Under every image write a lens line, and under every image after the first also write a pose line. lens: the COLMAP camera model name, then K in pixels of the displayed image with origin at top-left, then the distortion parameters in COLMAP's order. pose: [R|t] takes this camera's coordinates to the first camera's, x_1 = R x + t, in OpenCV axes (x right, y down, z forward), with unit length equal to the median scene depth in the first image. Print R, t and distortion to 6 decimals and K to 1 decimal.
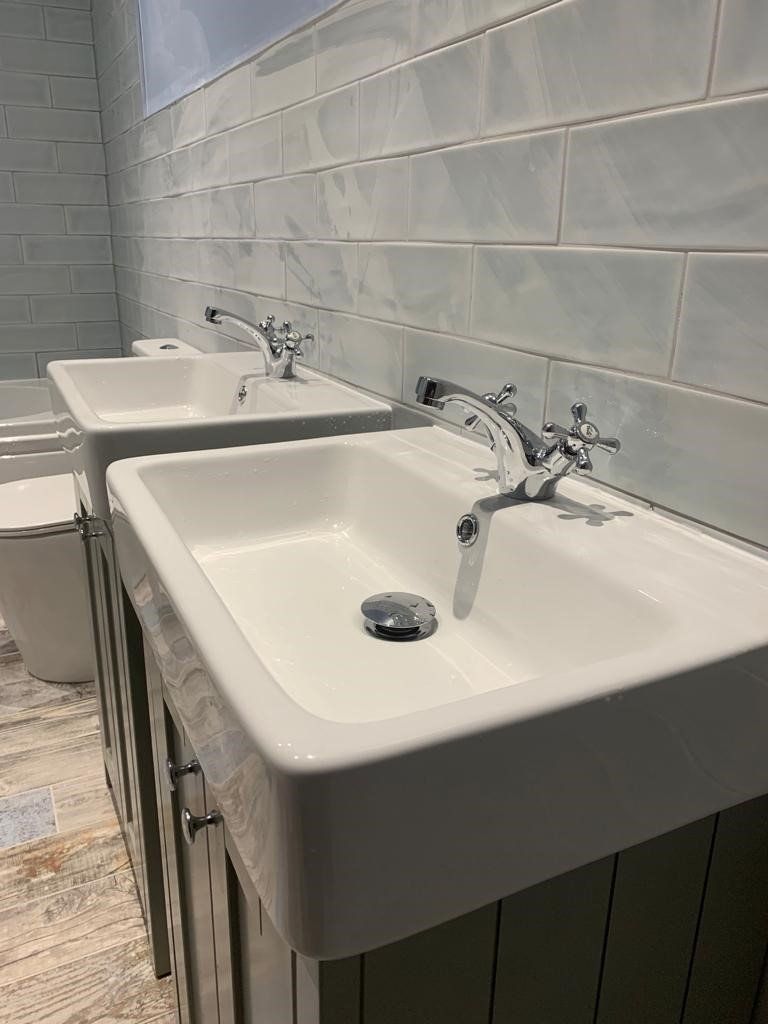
lens RADIAL K [[777.7, 0, 381.7], [0, 777.7, 510.2], [0, 0, 1]] dist [0.008532, -0.005949]
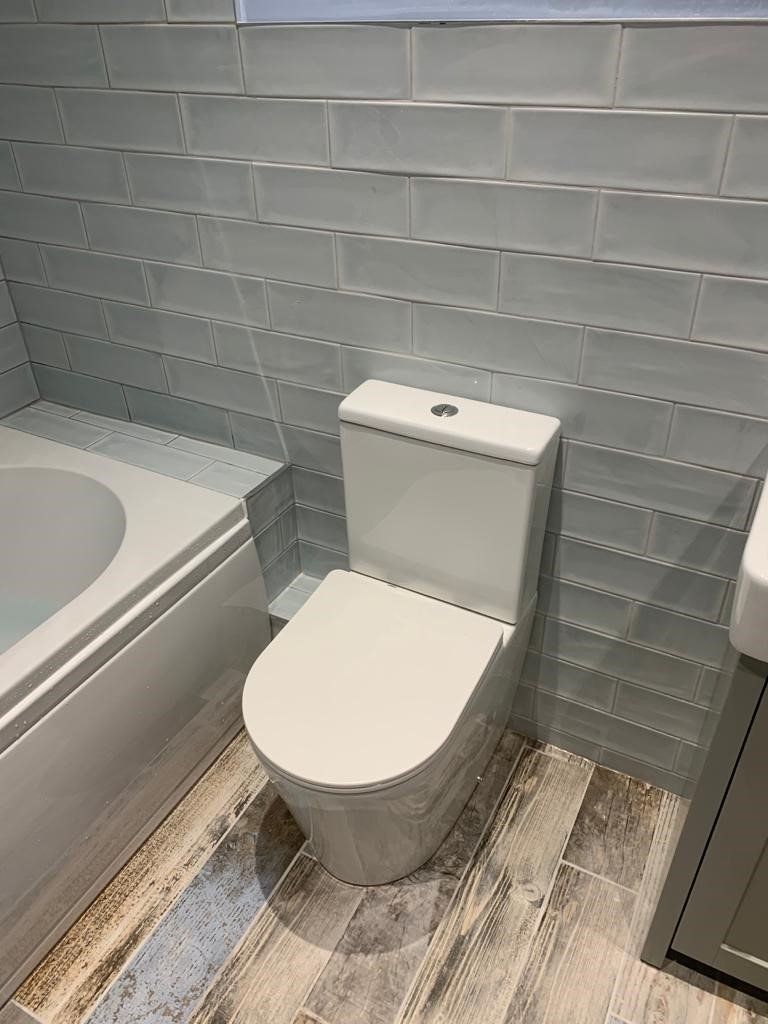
lens RADIAL K [[777.7, 0, 384.7], [0, 777.7, 510.8], [0, 0, 1]] dist [0.008532, -0.005949]
pose [[0.818547, -0.353108, 0.453095, -0.924179], [0.220111, 0.921358, 0.320390, -0.503458], [-0.530596, -0.162523, 0.831898, 0.620417]]
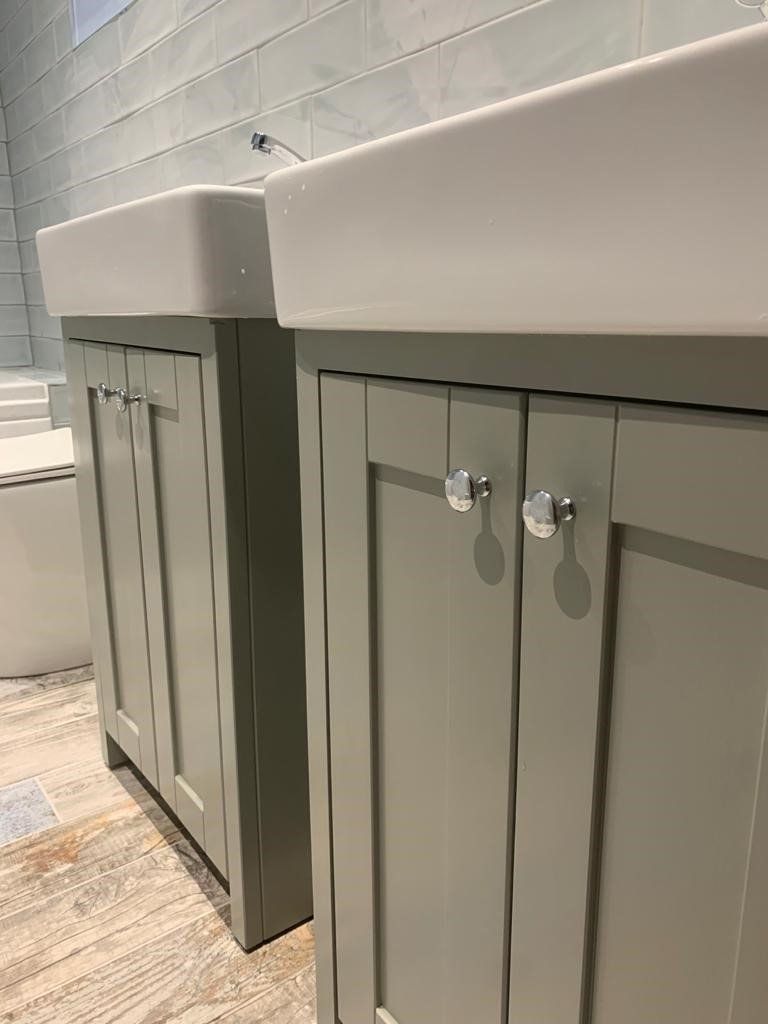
lens RADIAL K [[777.7, 0, 381.7], [0, 777.7, 510.6], [0, 0, 1]] dist [0.008532, -0.005949]
pose [[0.982496, -0.069031, 0.173021, -0.223049], [0.082117, 0.994186, -0.069646, 0.190083], [-0.167208, 0.082635, 0.982453, 0.140464]]
